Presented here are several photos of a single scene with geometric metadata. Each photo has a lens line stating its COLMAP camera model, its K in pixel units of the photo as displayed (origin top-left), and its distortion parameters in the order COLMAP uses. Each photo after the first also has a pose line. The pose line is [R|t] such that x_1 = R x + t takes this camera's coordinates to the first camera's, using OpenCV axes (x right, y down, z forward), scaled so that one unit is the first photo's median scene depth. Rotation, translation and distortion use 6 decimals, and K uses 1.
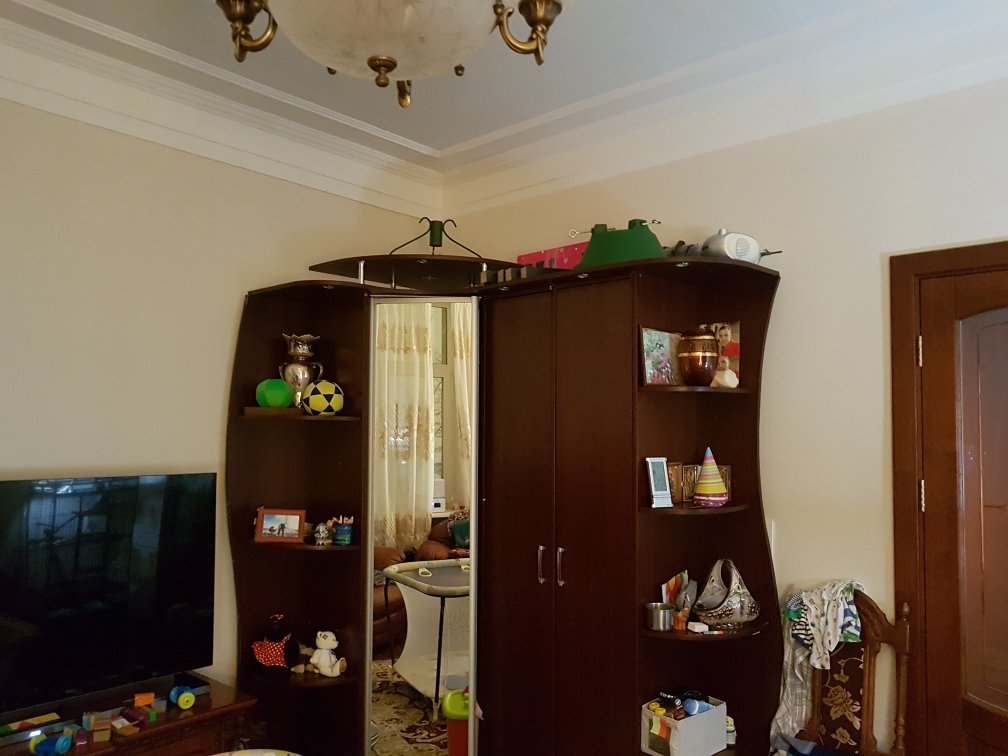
lens RADIAL K [[778.6, 0, 504.1], [0, 778.6, 383.7], [0, 0, 1]] dist [0.013538, -0.019791]
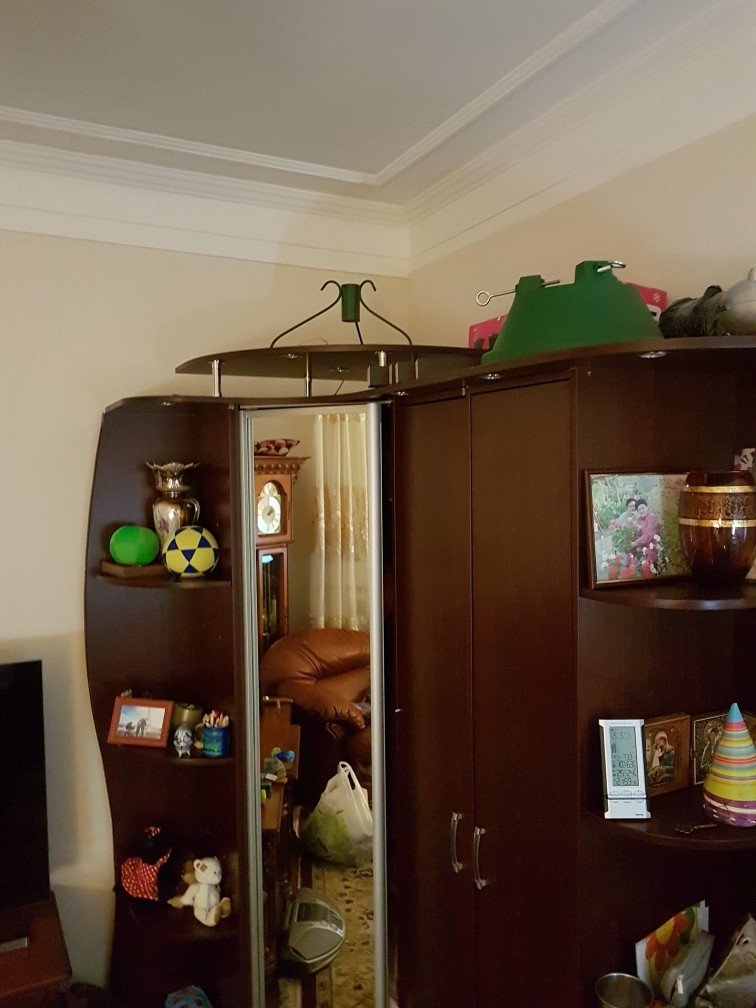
lens RADIAL K [[778.6, 0, 376.8], [0, 778.6, 497.1], [0, 0, 1]] dist [0.013538, -0.019791]
pose [[0.930462, -0.002192, -0.366383, 0.205559], [0.040042, 0.994601, 0.095741, -0.098571], [0.364195, -0.103754, 0.925525, 0.403677]]
